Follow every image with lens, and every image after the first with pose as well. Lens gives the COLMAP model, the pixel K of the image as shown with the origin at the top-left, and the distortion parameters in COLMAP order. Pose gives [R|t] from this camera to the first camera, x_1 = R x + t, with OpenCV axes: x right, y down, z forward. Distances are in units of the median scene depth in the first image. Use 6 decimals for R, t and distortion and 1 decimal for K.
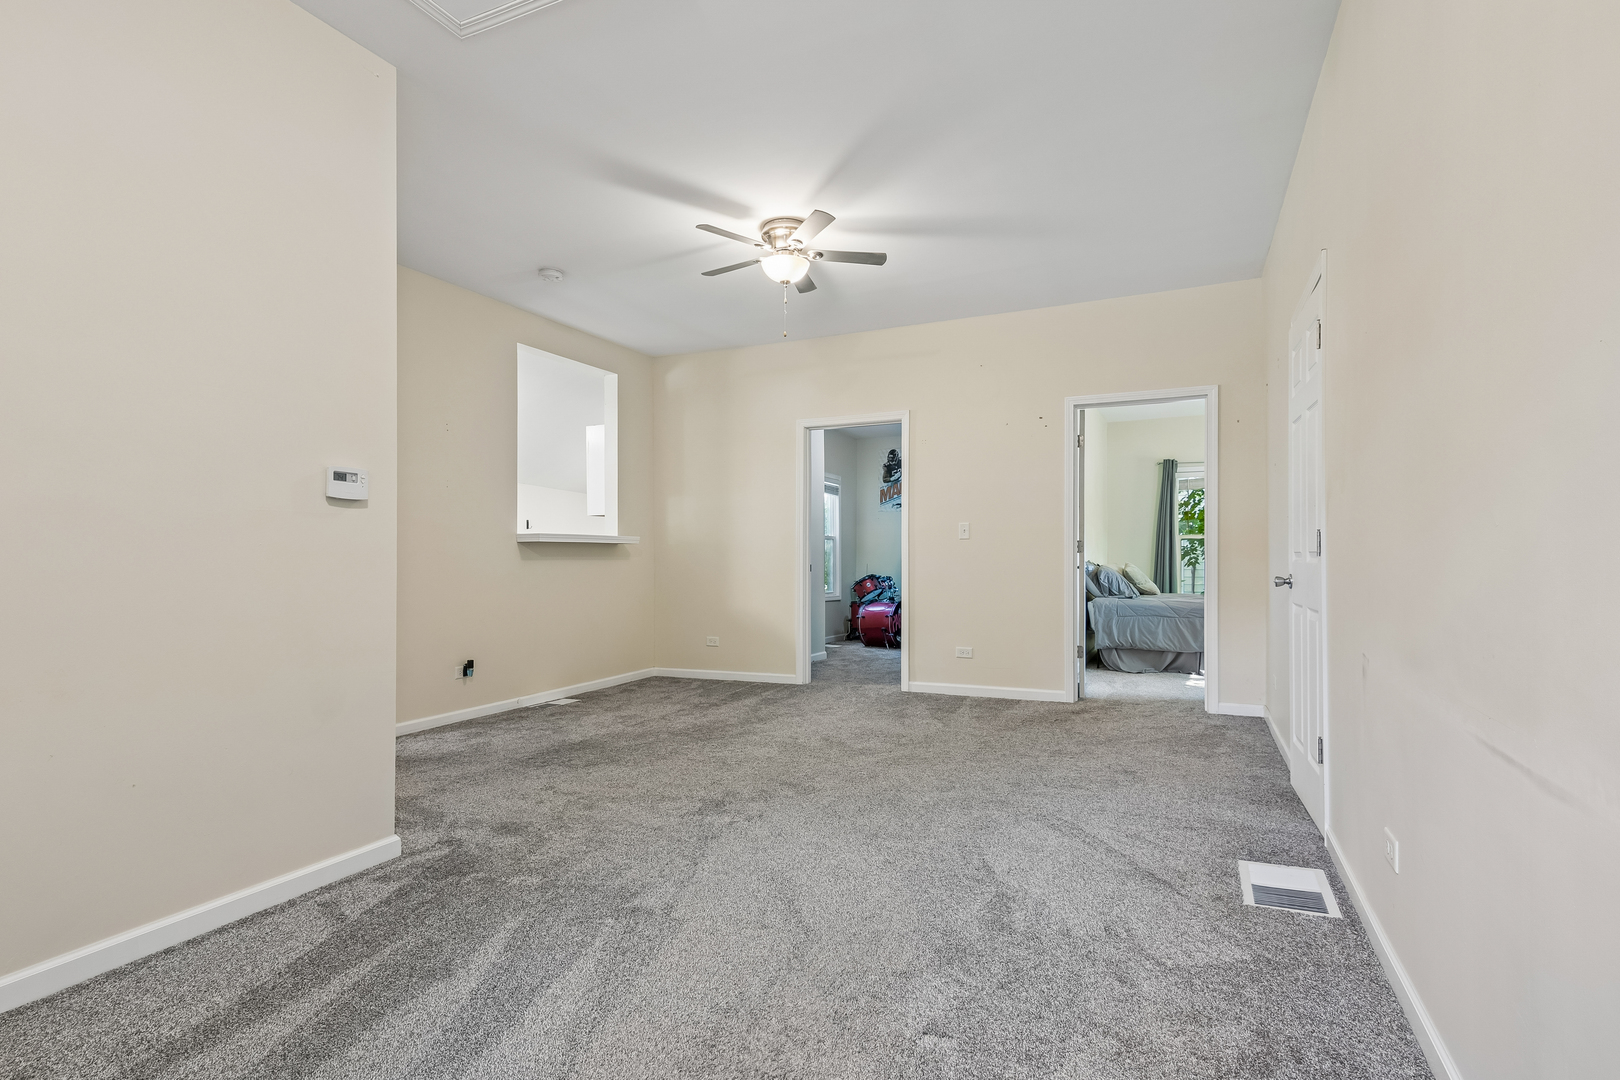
lens RADIAL K [[812.7, 0, 802.3], [0, 812.7, 562.8], [0, 0, 1]] dist [0.026463, -0.014020]
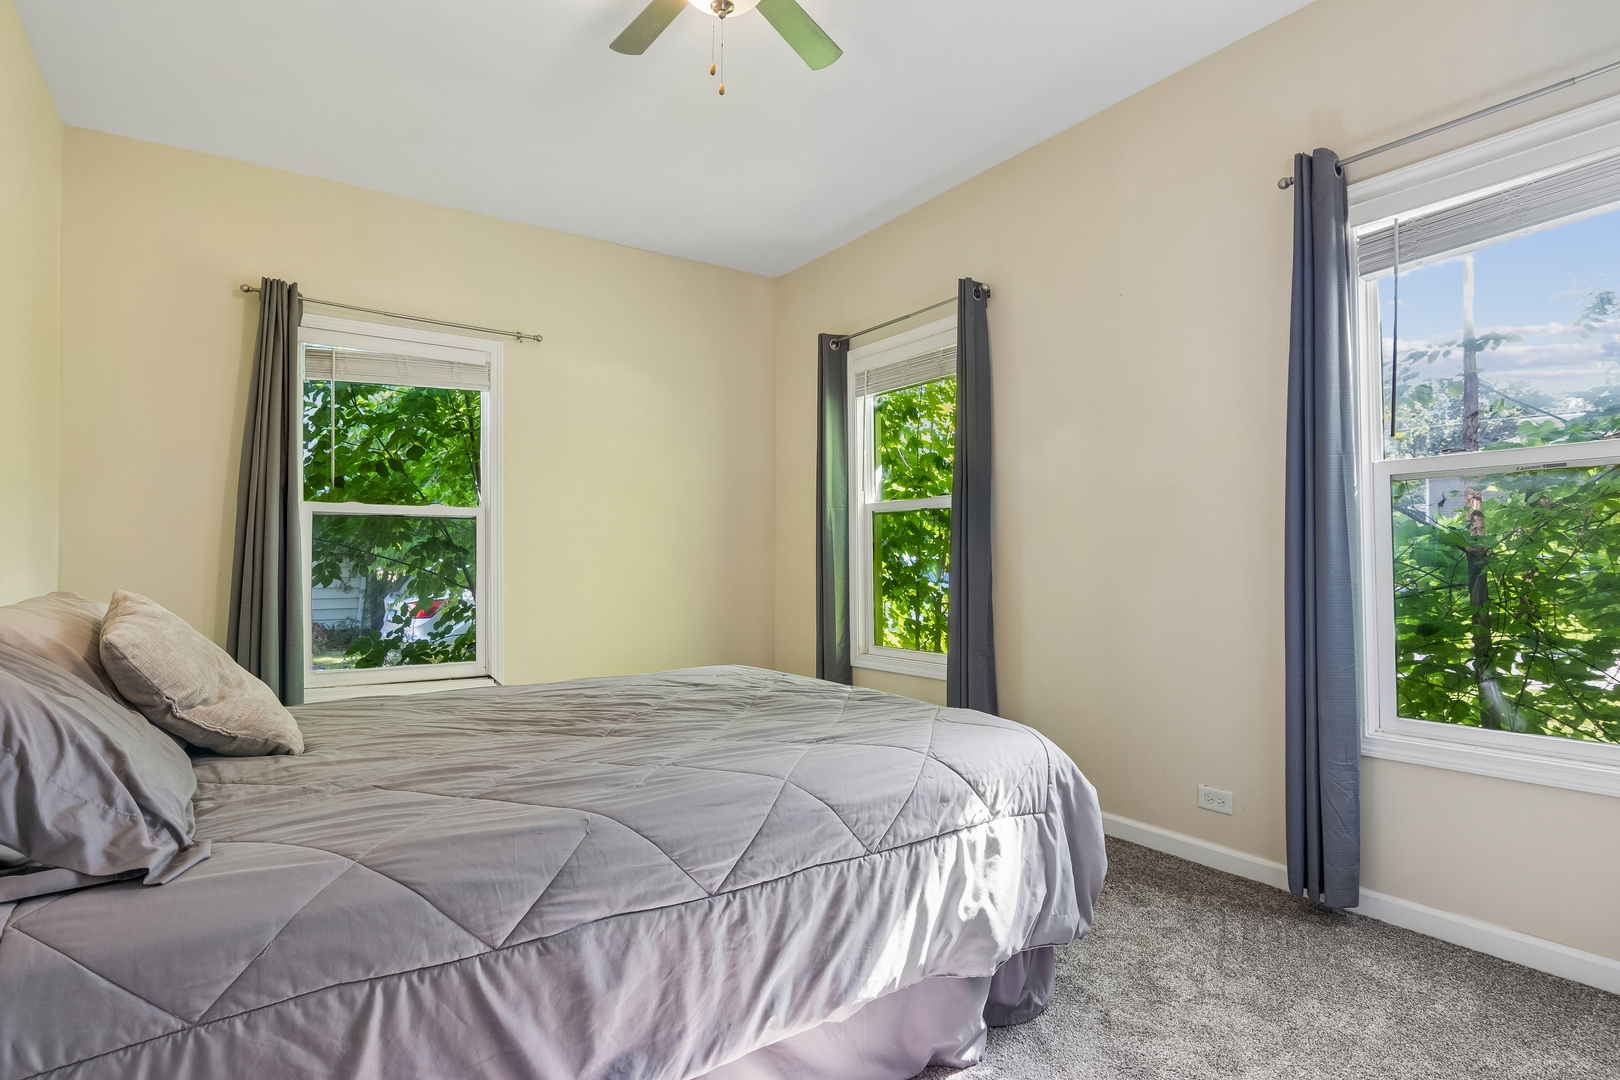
lens RADIAL K [[812.7, 0, 802.3], [0, 812.7, 562.8], [0, 0, 1]] dist [0.026463, -0.014020]
pose [[0.496191, 0.003005, 0.868208, 0.258511], [-0.000210, 0.999994, -0.003342, -0.006590], [-0.868214, 0.001476, 0.496189, 0.636487]]
